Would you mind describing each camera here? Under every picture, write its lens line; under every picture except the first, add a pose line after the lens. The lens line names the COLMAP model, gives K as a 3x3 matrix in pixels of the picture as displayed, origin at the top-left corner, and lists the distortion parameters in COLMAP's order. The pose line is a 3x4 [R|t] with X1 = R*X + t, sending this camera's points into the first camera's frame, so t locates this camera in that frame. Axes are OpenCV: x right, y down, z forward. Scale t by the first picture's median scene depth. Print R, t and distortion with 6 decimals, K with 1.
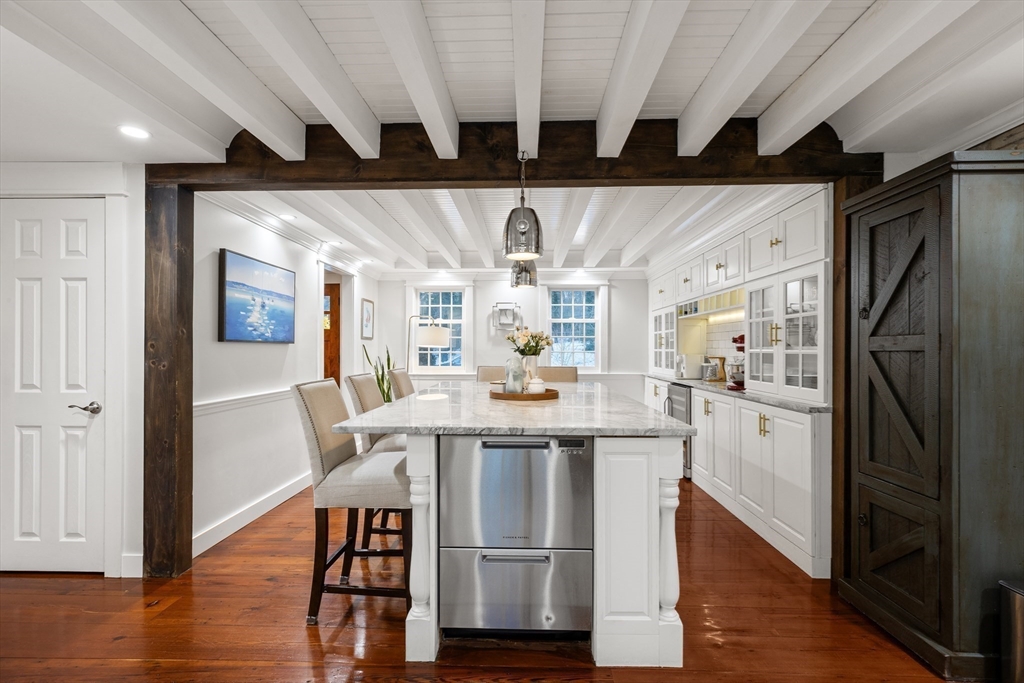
lens RADIAL K [[470.3, 0, 512.8], [0, 470.3, 348.3], [0, 0, 1]] dist [-0.003679, 0.002895]
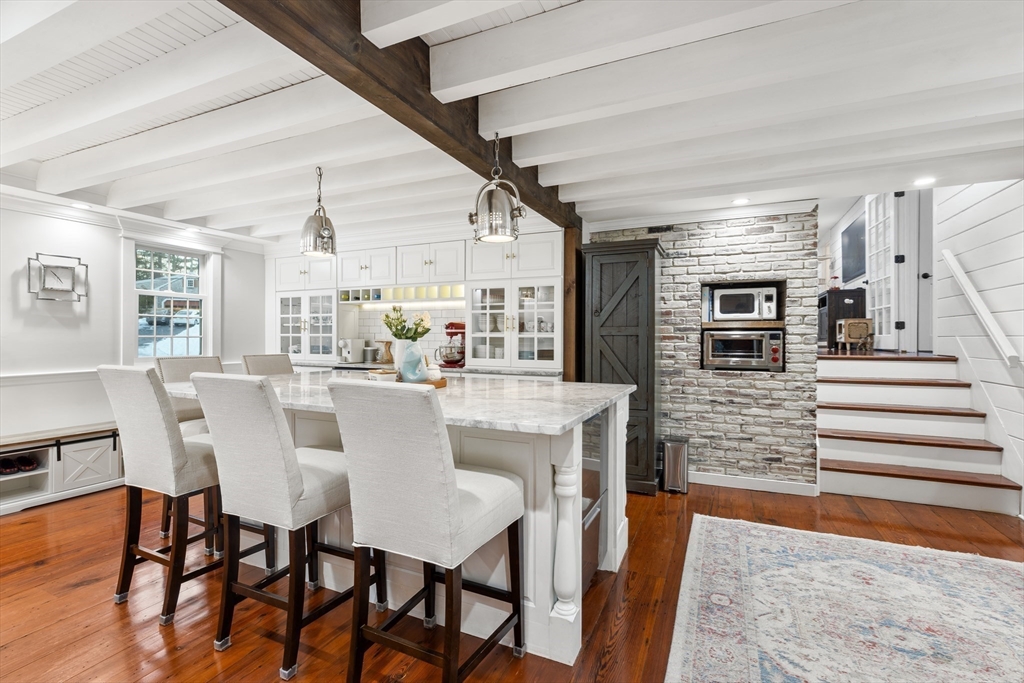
lens RADIAL K [[470.3, 0, 507.9], [0, 470.3, 336.9], [0, 0, 1]] dist [-0.003679, 0.002895]
pose [[0.392459, 0.000447, 0.919769, -0.462469], [-0.005634, 0.999982, 0.001918, 0.004840], [-0.919752, -0.005934, 0.392454, 0.304431]]
